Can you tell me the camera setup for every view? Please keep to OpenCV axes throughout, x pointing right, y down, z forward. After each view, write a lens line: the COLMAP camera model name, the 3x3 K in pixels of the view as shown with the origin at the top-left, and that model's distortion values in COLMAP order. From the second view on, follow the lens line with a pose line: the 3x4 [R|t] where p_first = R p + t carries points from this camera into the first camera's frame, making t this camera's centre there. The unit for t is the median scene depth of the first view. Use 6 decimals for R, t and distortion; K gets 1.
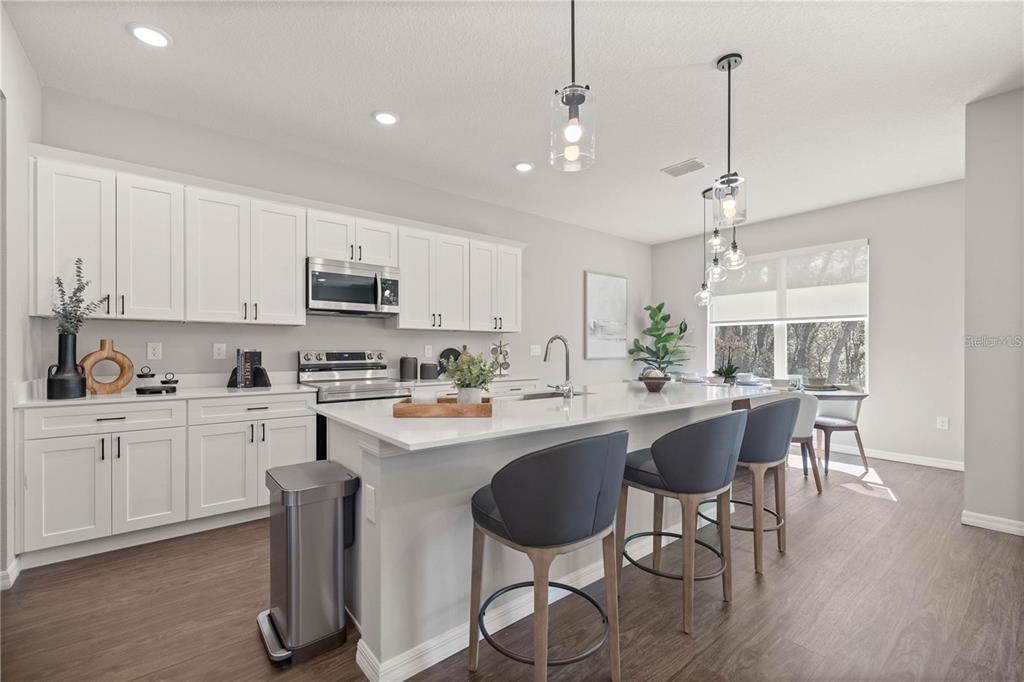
lens RADIAL K [[439.3, 0, 514.0], [0, 439.3, 344.2], [0, 0, 1]] dist [-0.000155, 0.000095]
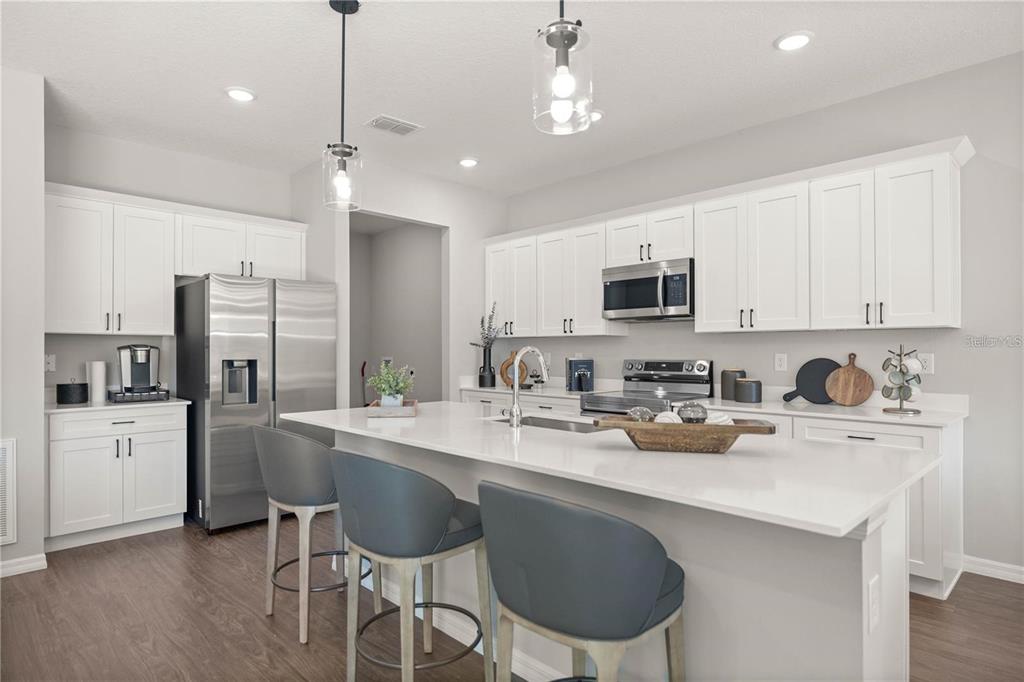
lens RADIAL K [[562.2, 0, 515.8], [0, 562.2, 345.9], [0, 0, 1]] dist [0.001902, 0.000128]
pose [[0.096893, -0.023025, -0.995028, 0.745201], [0.002419, 0.999735, -0.022899, 0.010590], [0.995292, -0.000188, 0.096923, 0.602756]]
